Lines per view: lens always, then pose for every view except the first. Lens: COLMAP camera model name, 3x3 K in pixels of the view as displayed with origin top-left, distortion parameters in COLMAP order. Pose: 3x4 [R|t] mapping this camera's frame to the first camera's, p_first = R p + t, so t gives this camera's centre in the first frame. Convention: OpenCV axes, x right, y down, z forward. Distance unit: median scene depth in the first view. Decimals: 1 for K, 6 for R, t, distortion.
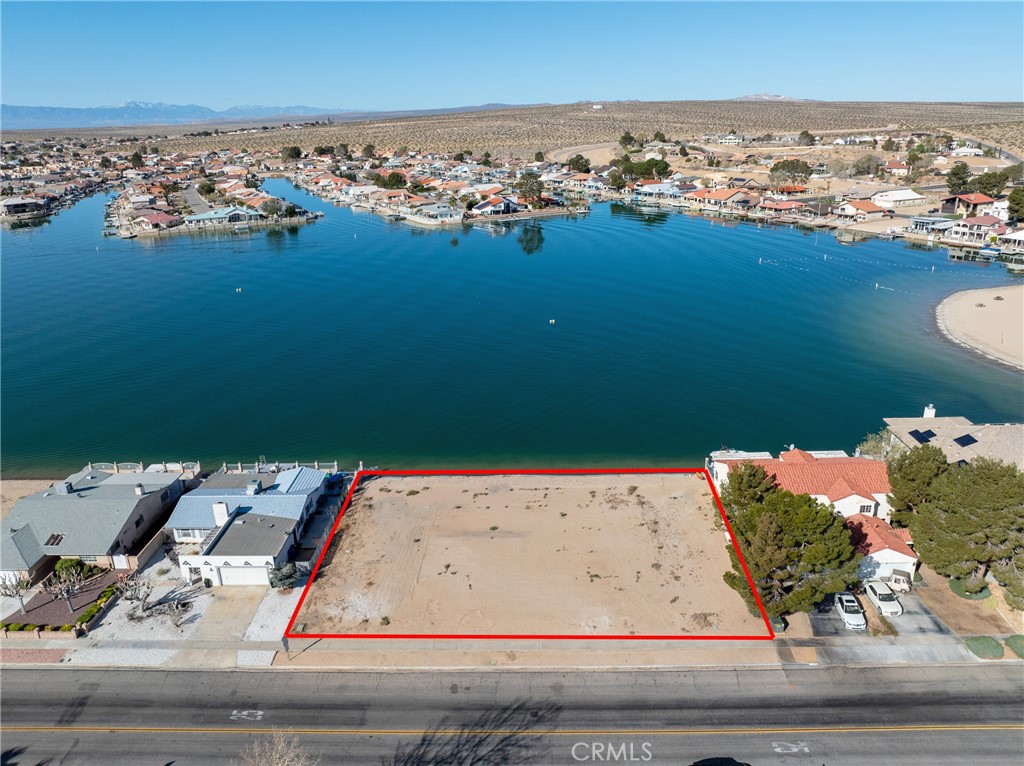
lens RADIAL K [[762.0, 0, 512.0], [0, 762.0, 383.0], [0, 0, 1]] dist [-0.040055, 0.000764]
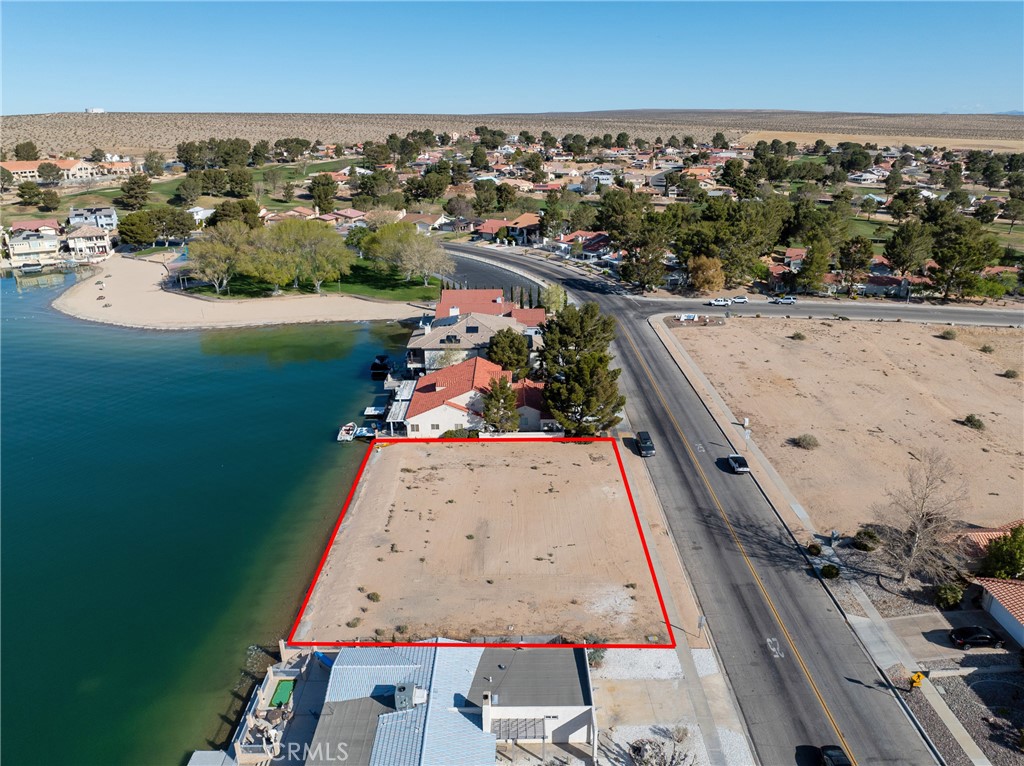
lens RADIAL K [[720.3, 0, 539.0], [0, 720.3, 382.7], [0, 0, 1]] dist [-0.030573, 0.000610]
pose [[-0.049660, -0.321470, 0.945617, -0.958265], [0.332751, 0.887370, 0.319143, -0.288712], [-0.941706, 0.330503, 0.062902, 0.894139]]
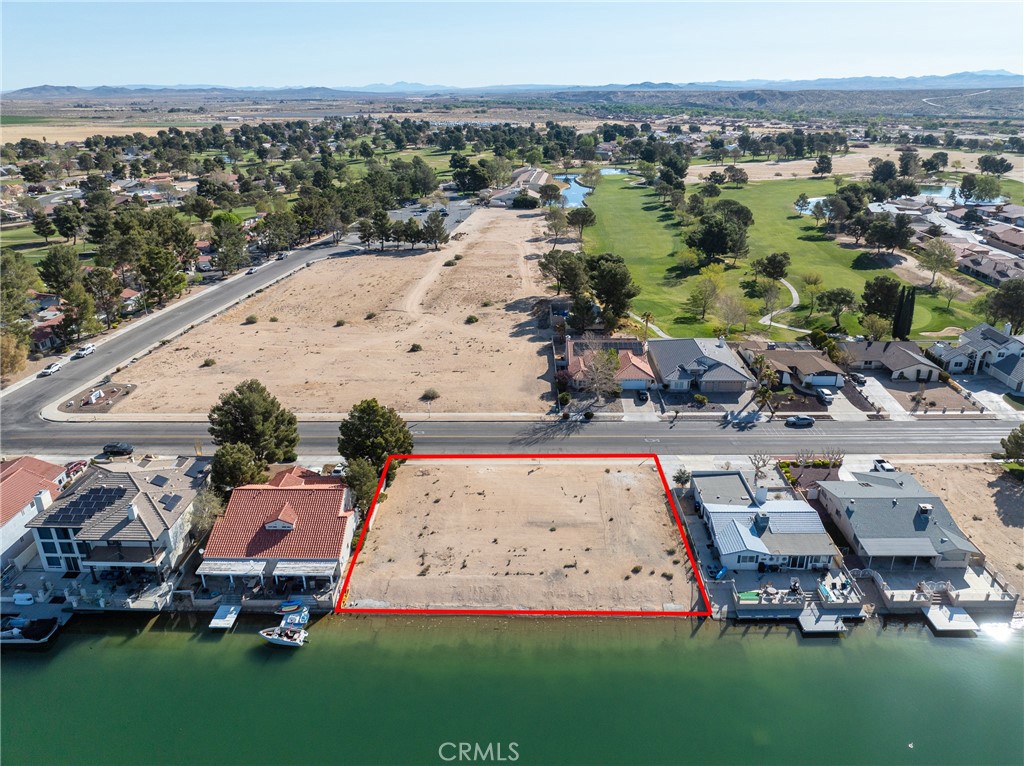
lens RADIAL K [[715.9, 0, 512.0], [0, 715.9, 383.0], [0, 0, 1]] dist [-0.038457, 0.005661]
pose [[-0.999528, 0.029023, 0.010052, 0.027530], [0.028356, 0.746189, 0.665130, -0.861154], [0.011803, 0.665101, -0.746660, 1.932290]]
